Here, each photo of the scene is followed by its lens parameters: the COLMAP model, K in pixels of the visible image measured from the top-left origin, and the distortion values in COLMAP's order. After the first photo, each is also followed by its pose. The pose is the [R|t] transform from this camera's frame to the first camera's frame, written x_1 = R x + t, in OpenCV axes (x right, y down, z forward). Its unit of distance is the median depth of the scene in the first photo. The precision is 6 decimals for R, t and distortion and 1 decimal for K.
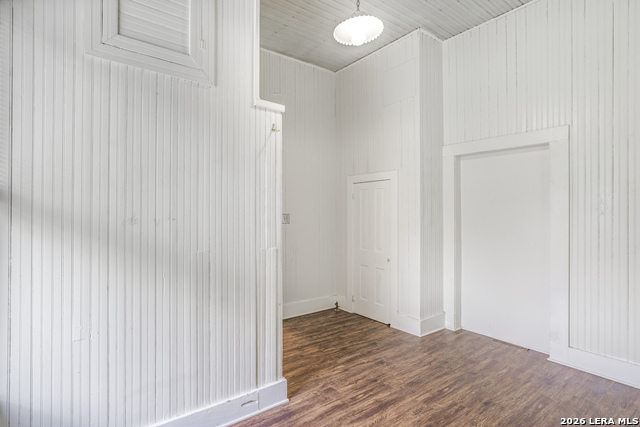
lens RADIAL K [[287.3, 0, 322.9], [0, 287.3, 210.6], [0, 0, 1]] dist [-0.028722, 0.012521]
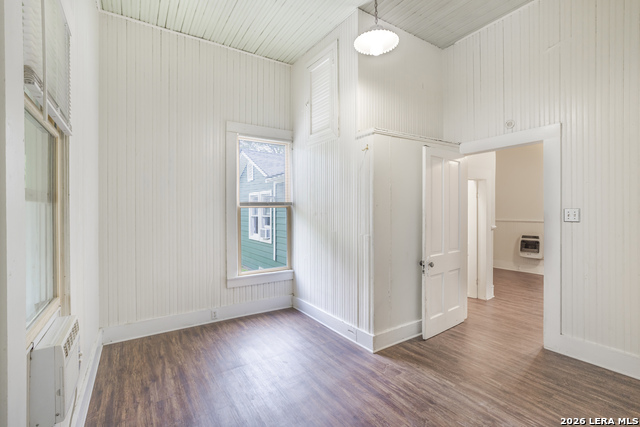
lens RADIAL K [[287.3, 0, 322.9], [0, 287.3, 210.6], [0, 0, 1]] dist [-0.028722, 0.012521]
pose [[0.027546, 0.000102, -0.999621, 1.077526], [-0.002538, 0.999997, 0.000032, 0.009971], [0.999617, 0.002536, 0.027547, 0.660449]]
